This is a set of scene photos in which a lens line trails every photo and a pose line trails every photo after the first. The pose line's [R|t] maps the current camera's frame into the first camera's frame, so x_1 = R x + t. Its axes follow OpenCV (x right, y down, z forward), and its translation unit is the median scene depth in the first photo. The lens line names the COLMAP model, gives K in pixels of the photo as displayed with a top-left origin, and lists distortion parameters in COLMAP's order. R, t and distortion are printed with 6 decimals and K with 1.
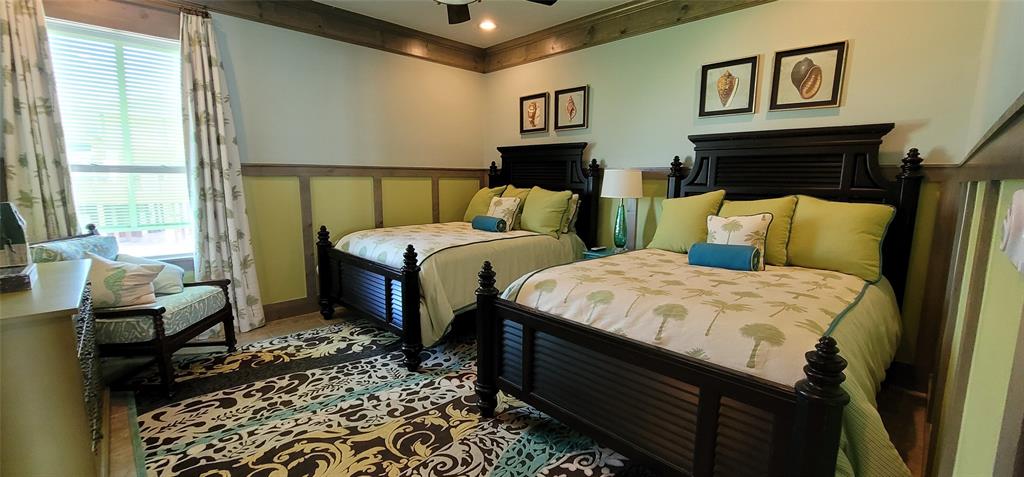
lens RADIAL K [[420.3, 0, 506.5], [0, 420.3, 237.7], [0, 0, 1]] dist [-0.004826, -0.000462]
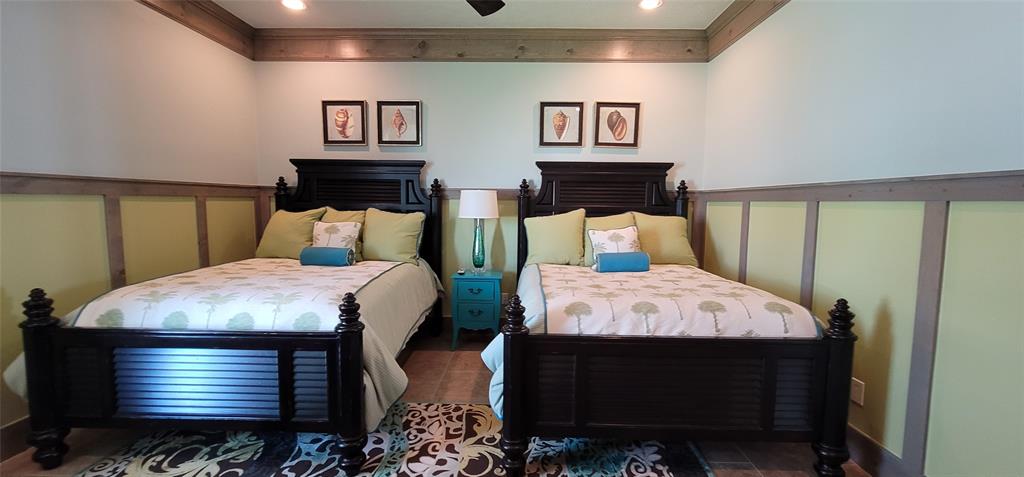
lens RADIAL K [[420.3, 0, 510.4], [0, 420.3, 240.0], [0, 0, 1]] dist [-0.004826, -0.000462]
pose [[0.714095, -0.065851, 0.696944, -0.401432], [0.096554, 0.995316, -0.004887, -0.031809], [-0.693358, 0.070782, 0.717109, 0.239064]]
